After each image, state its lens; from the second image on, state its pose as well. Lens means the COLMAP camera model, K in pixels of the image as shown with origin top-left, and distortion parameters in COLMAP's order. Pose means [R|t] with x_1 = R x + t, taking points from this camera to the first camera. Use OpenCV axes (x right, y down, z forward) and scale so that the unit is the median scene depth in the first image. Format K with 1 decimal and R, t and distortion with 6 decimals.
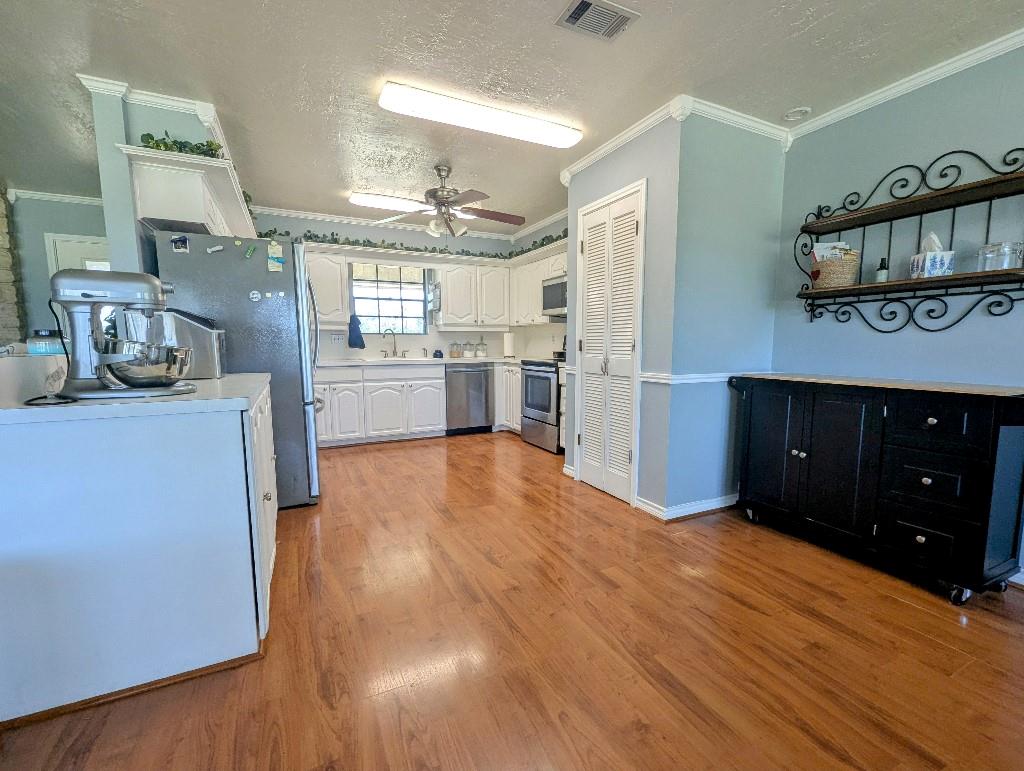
lens RADIAL K [[446.7, 0, 514.0], [0, 446.7, 389.4], [0, 0, 1]] dist [0.000715, 0.000031]
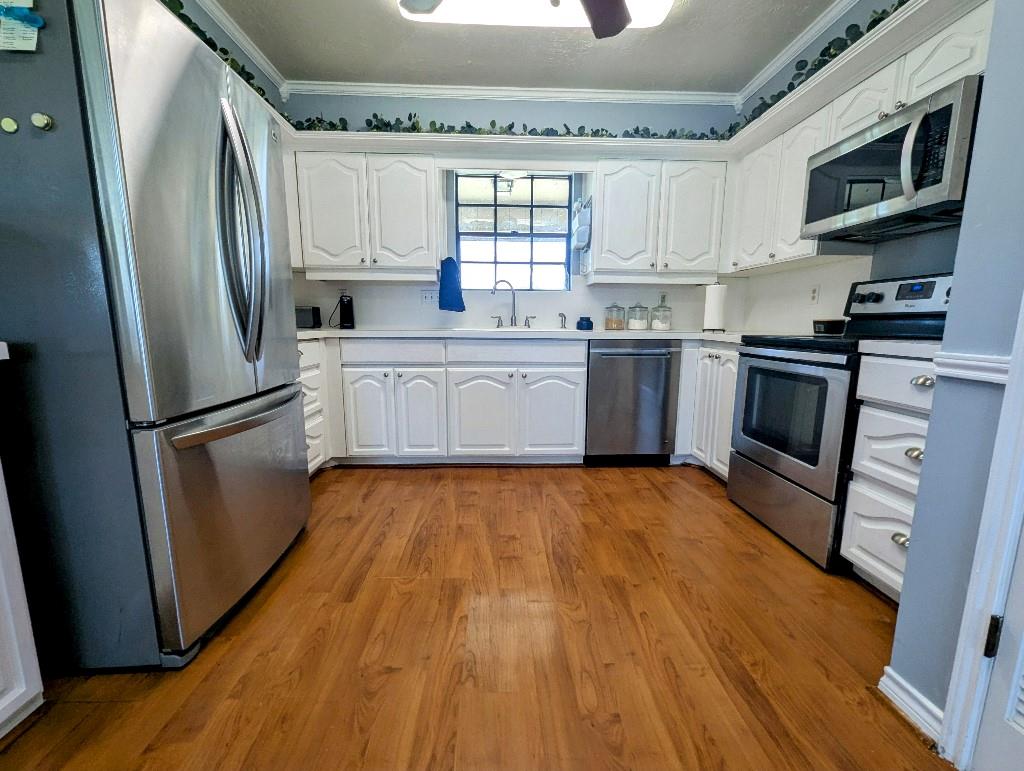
lens RADIAL K [[446.7, 0, 514.8], [0, 446.7, 393.8], [0, 0, 1]] dist [0.000715, 0.000031]
pose [[0.914681, 0.074059, -0.397333, -0.011918], [-0.052042, 0.996466, 0.065928, -0.022577], [0.400812, -0.039625, 0.915303, 0.471674]]
